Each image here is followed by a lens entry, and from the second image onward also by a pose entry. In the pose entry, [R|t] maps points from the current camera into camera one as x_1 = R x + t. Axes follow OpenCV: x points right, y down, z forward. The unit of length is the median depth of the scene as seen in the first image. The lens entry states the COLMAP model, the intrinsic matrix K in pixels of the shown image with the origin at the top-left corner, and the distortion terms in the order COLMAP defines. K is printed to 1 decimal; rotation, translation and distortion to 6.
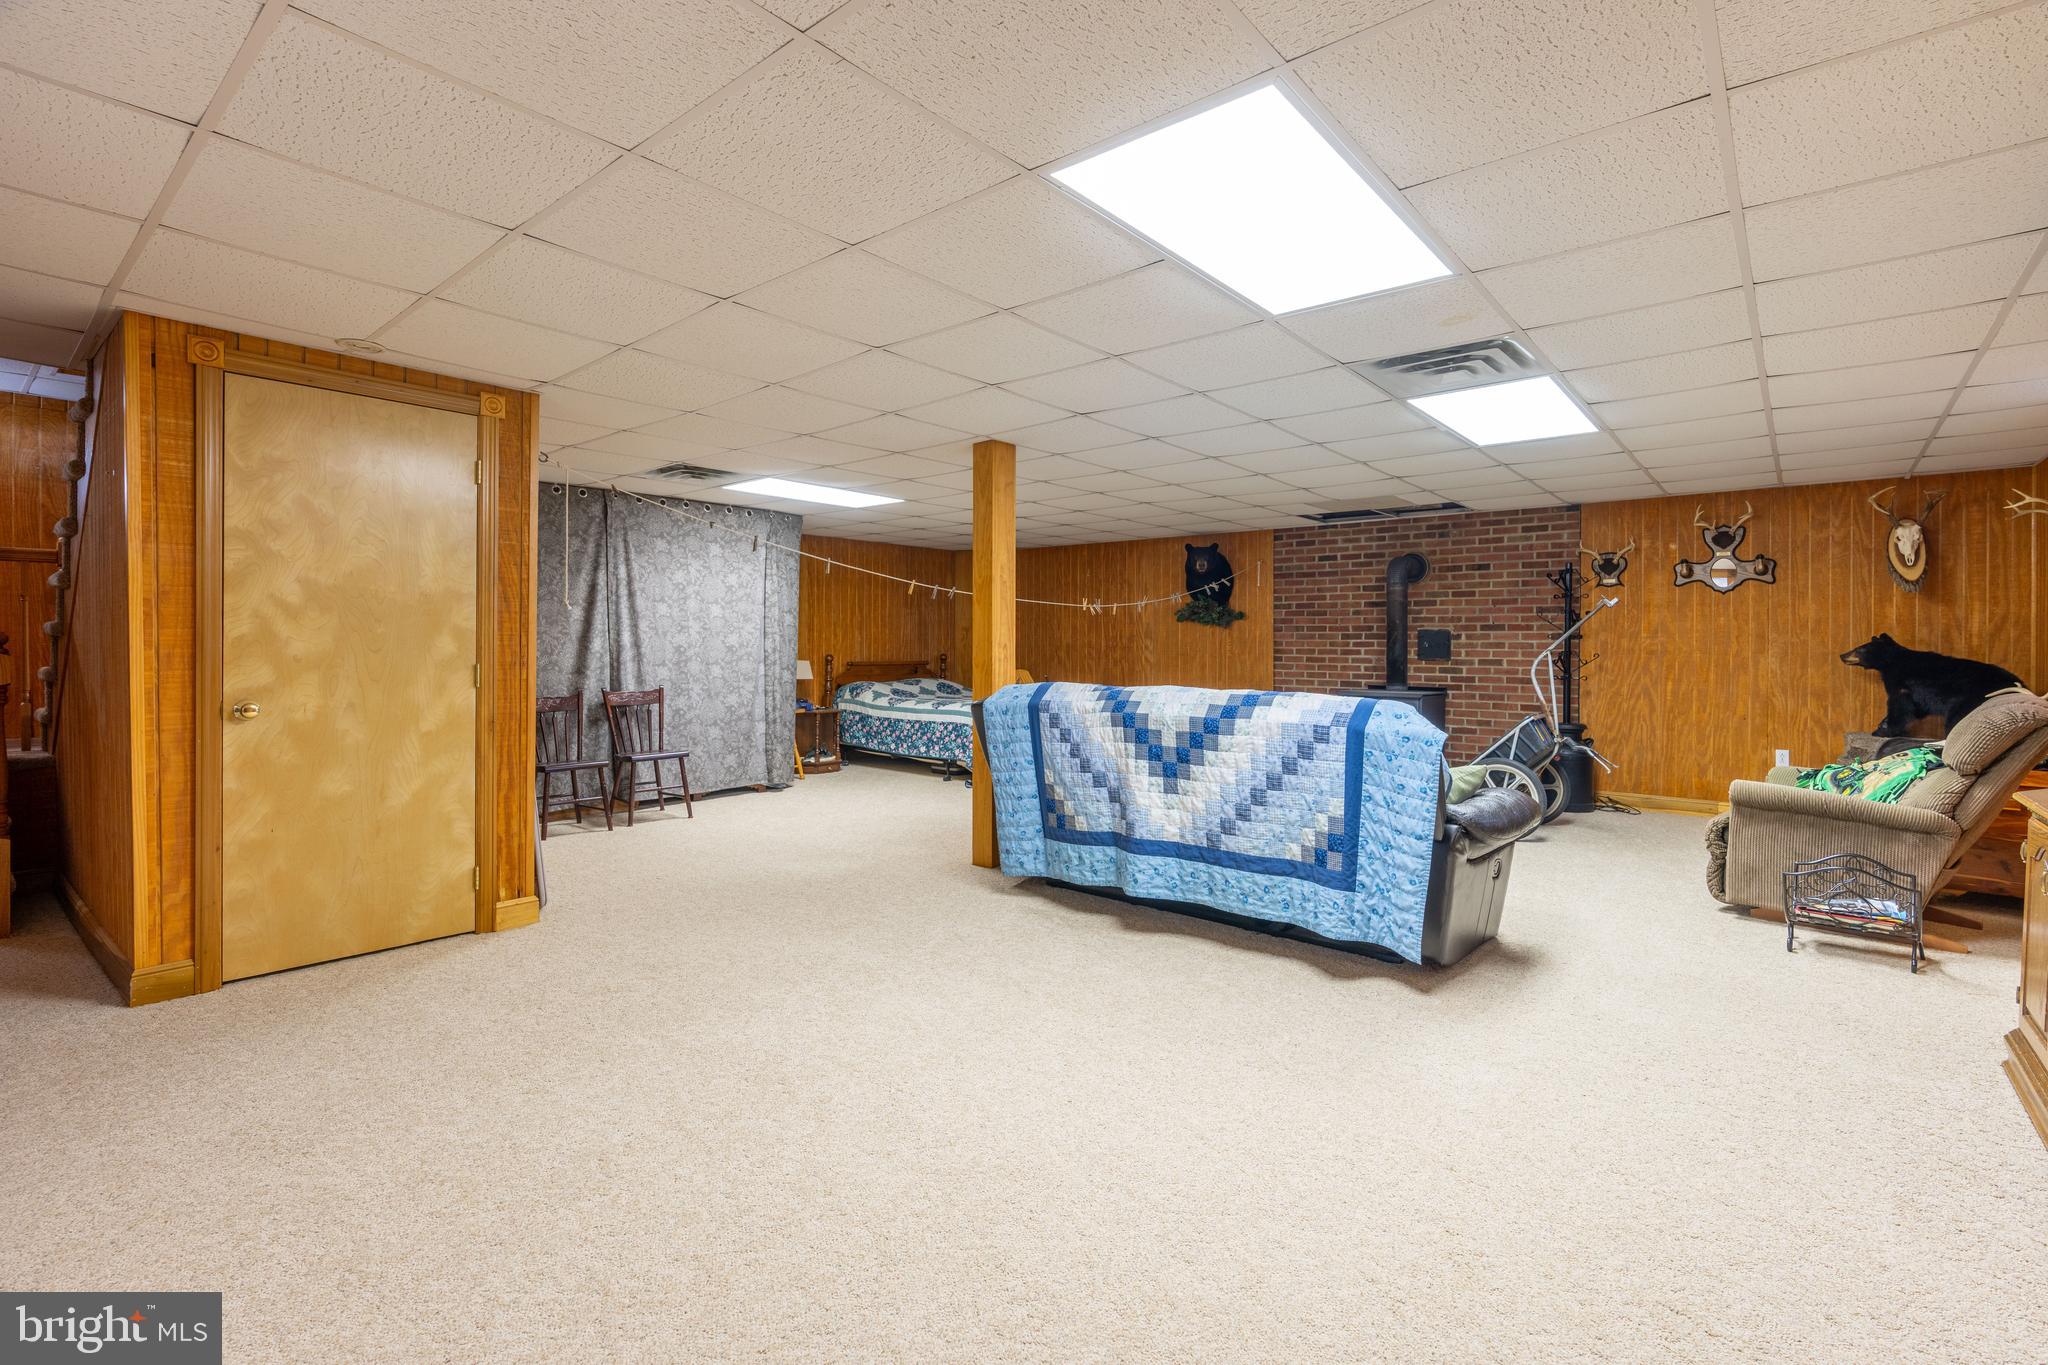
lens RADIAL K [[940.2, 0, 1023.1], [0, 940.2, 671.5], [0, 0, 1]] dist [-0.005273, 0.003594]
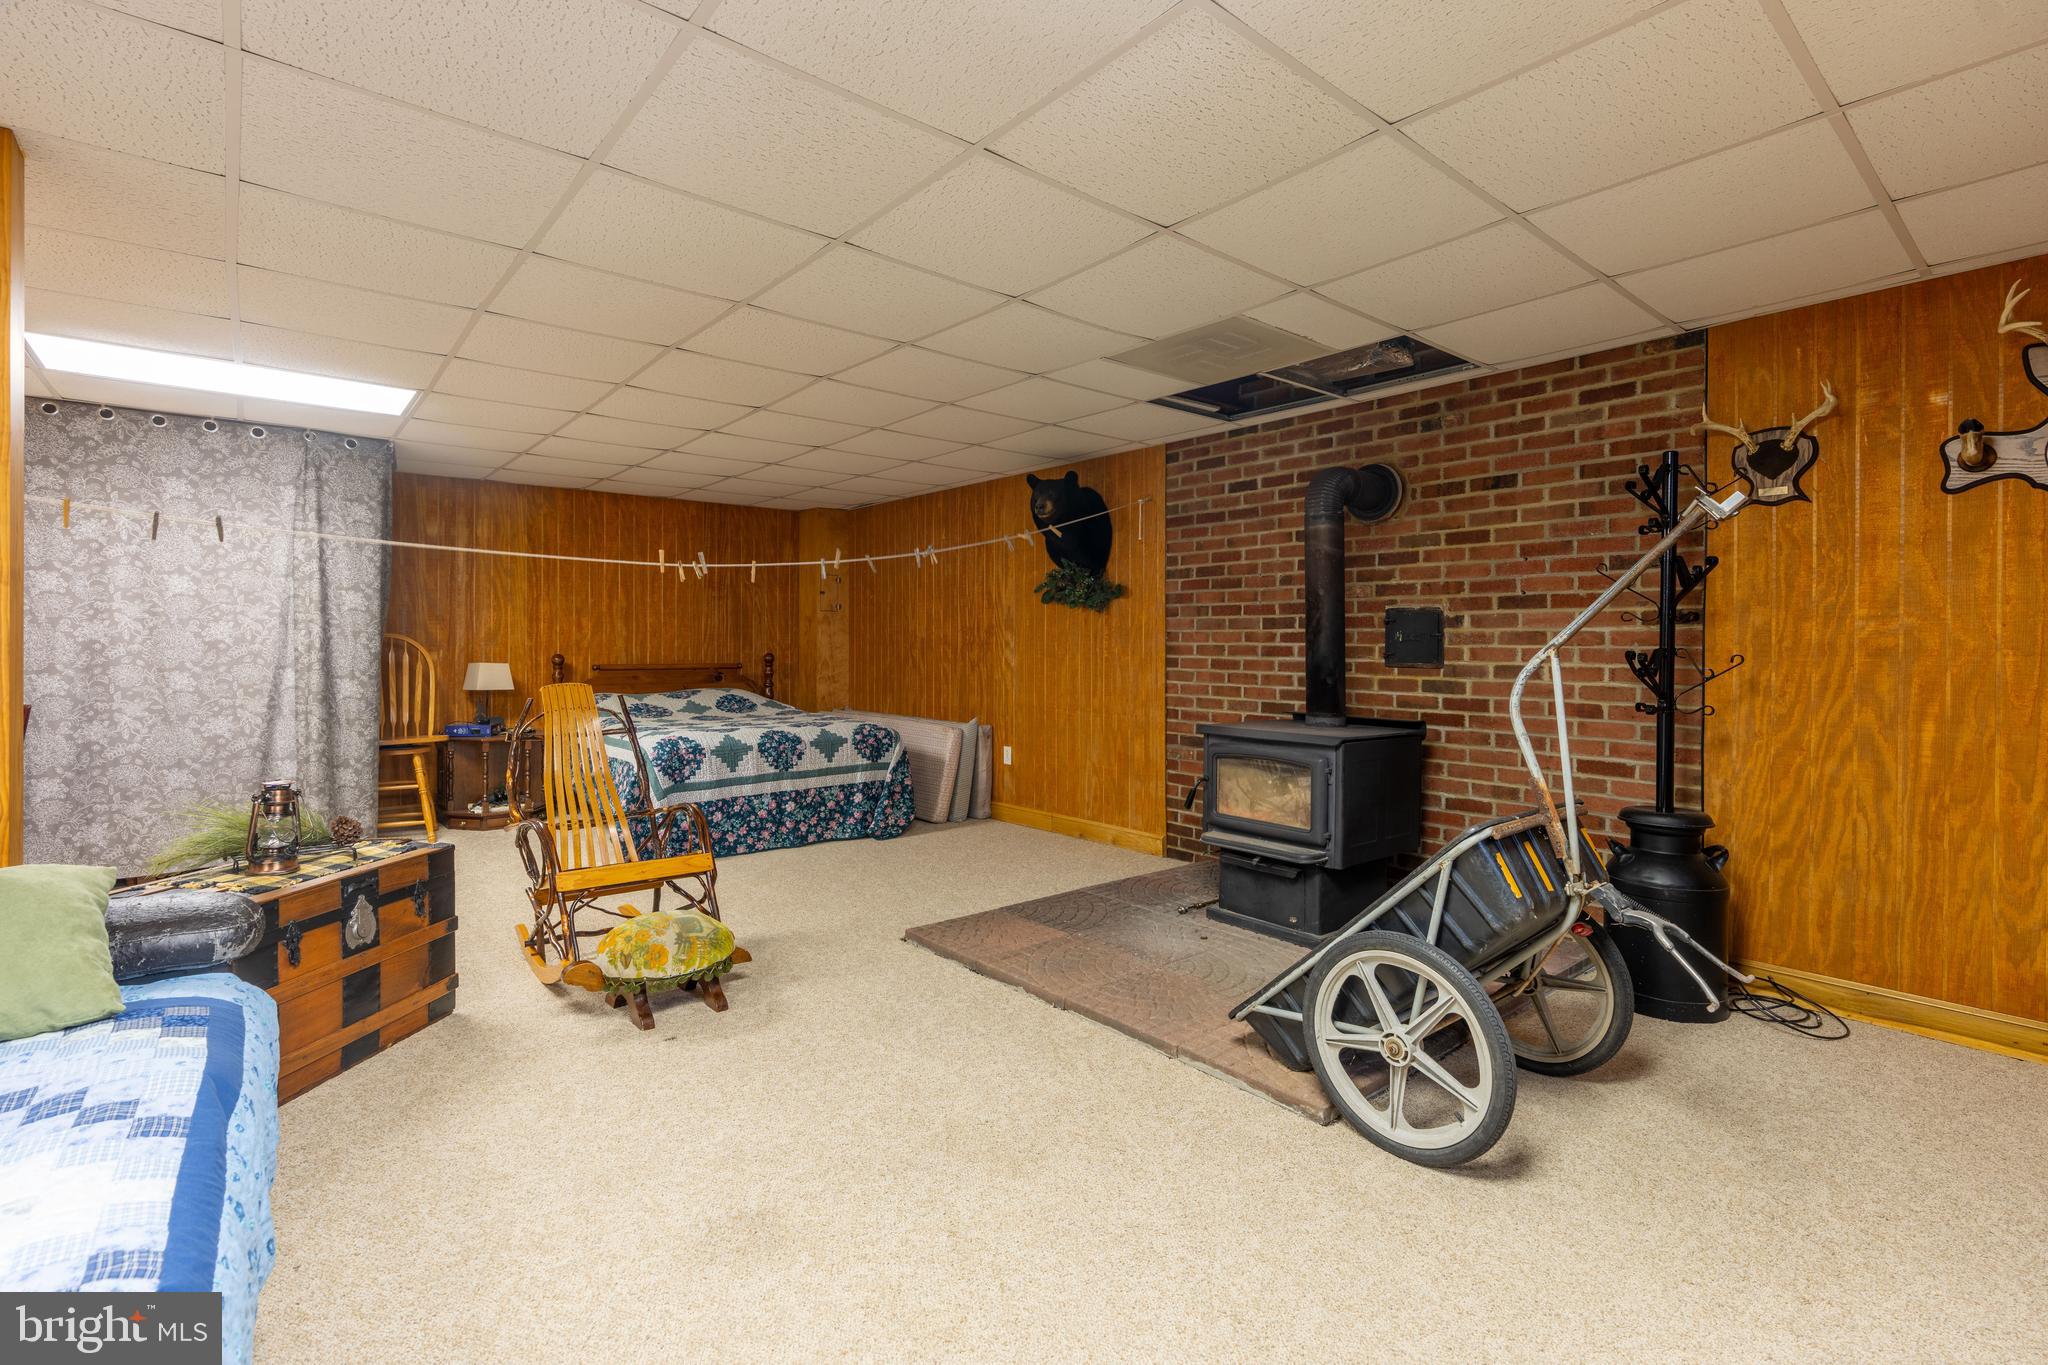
lens RADIAL K [[940.2, 0, 1025.3], [0, 940.2, 667.3], [0, 0, 1]] dist [-0.005273, 0.003594]
pose [[0.984967, 0.003386, -0.172712, 0.328336], [-0.003904, 0.999989, -0.002659, -0.009919], [0.172701, 0.003294, 0.984969, 0.467092]]
